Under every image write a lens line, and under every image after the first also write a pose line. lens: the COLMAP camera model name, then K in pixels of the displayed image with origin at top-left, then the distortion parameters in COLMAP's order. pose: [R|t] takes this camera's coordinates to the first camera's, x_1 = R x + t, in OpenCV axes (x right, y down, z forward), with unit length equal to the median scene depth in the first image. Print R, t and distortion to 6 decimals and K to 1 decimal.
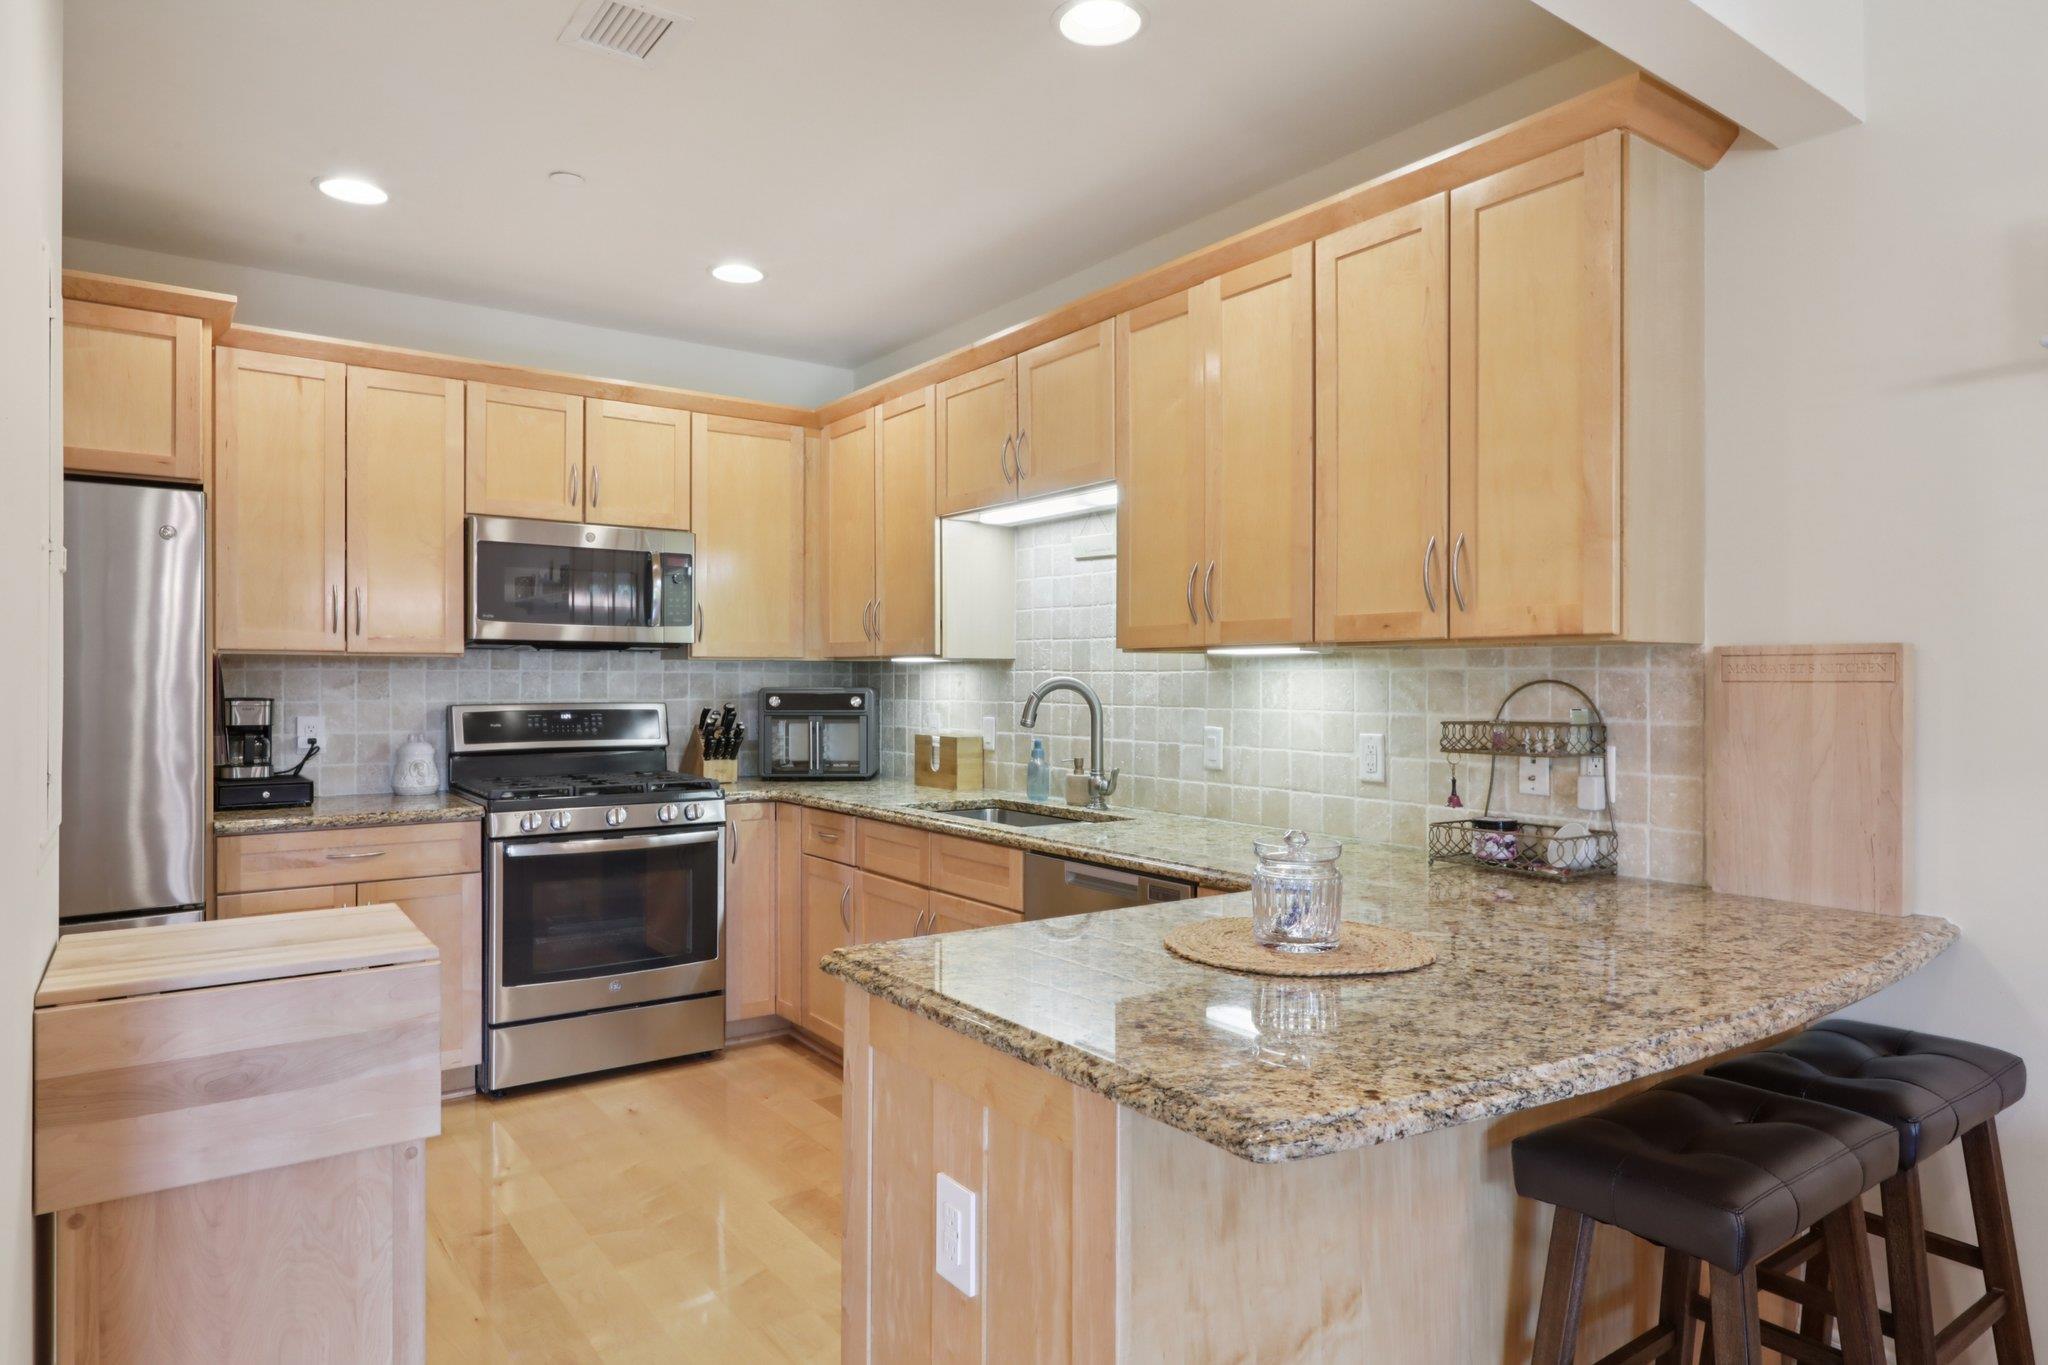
lens RADIAL K [[1218.0, 0, 1028.1], [0, 1218.0, 675.3], [0, 0, 1]] dist [-0.003193, 0.004522]
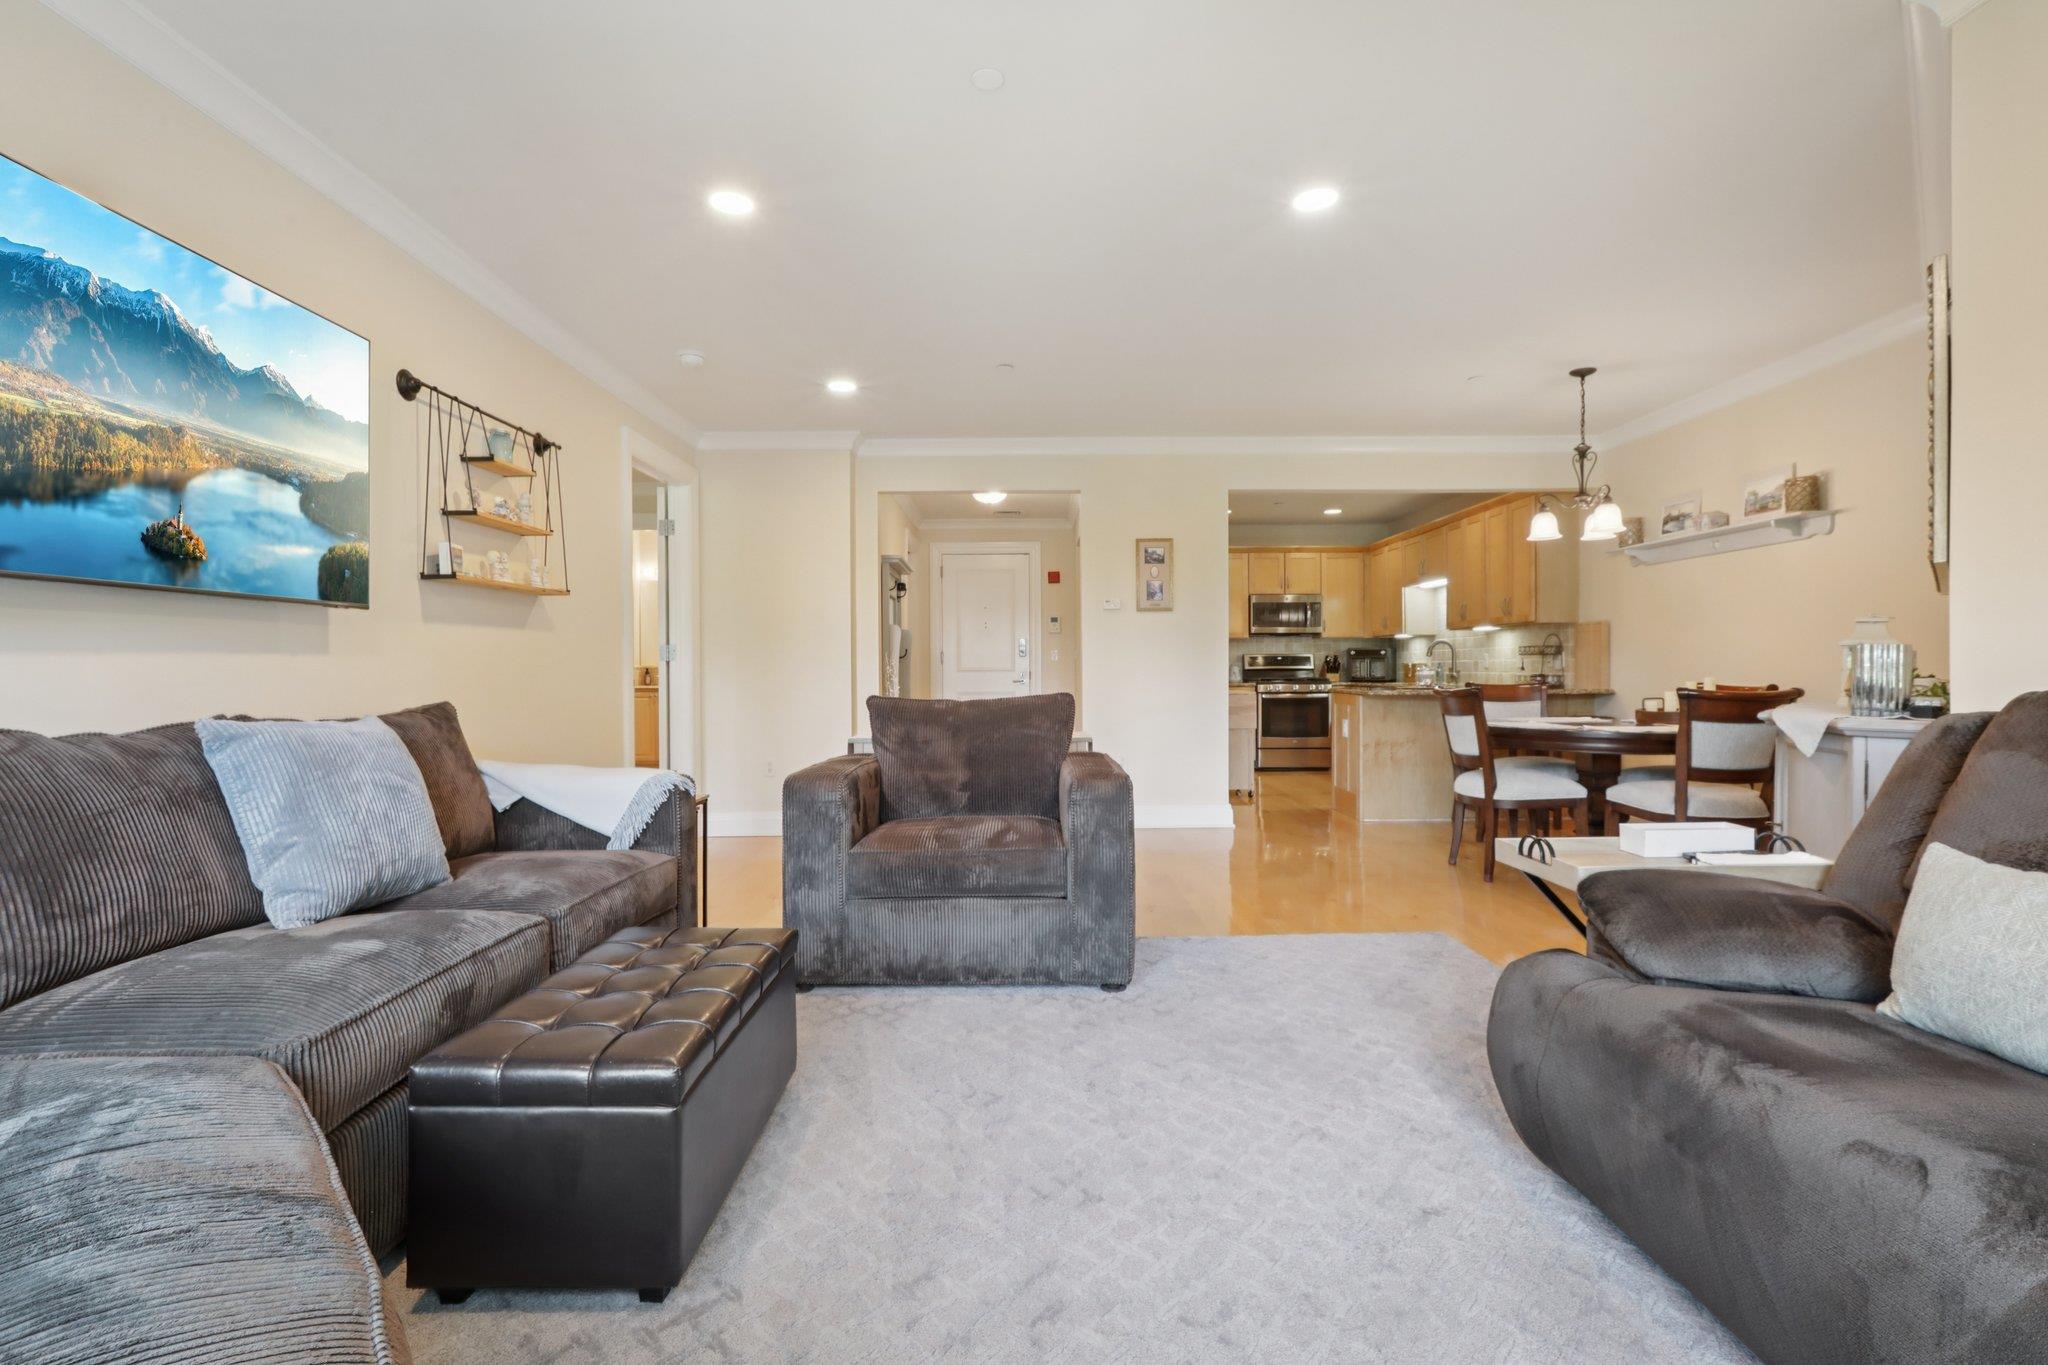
lens RADIAL K [[921.2, 0, 1023.4], [0, 921.2, 673.1], [0, 0, 1]] dist [0.001392, 0.000188]
pose [[0.807356, -0.003014, -0.590057, 0.599696], [0.007733, 0.999955, 0.005473, 0.070602], [0.590014, -0.008982, 0.807343, -1.604299]]
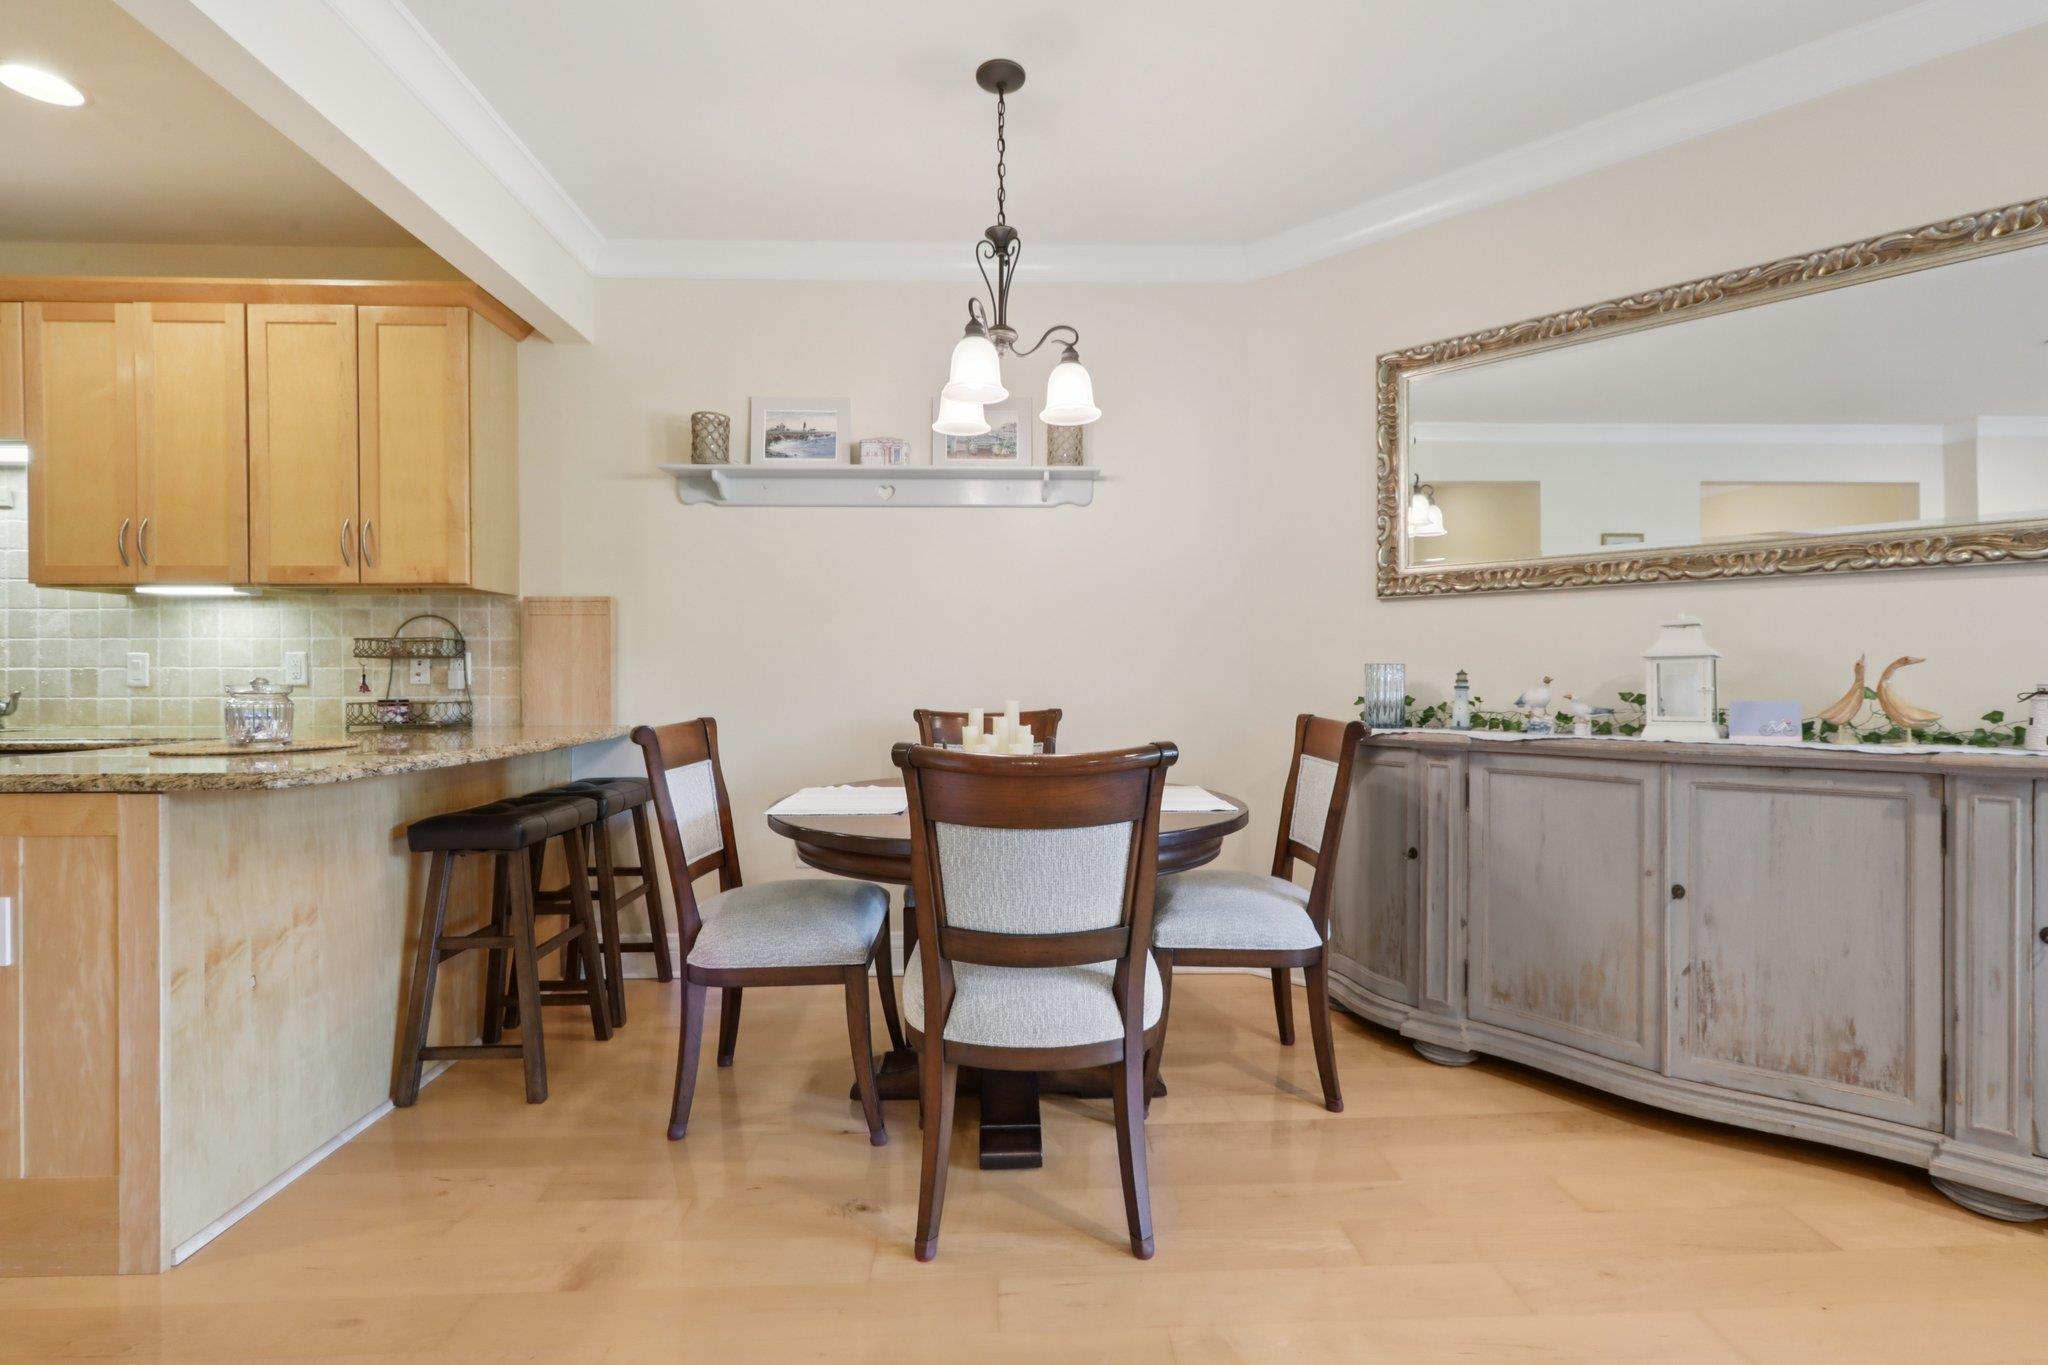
lens RADIAL K [[910.0, 0, 1025.3], [0, 910.0, 681.6], [0, 0, 1]] dist [0.000712, 0.001236]
pose [[0.558485, -0.010901, 0.829443, -0.122934], [0.001765, 0.999927, 0.011953, 0.064409], [-0.829512, -0.005211, 0.558464, -0.303540]]
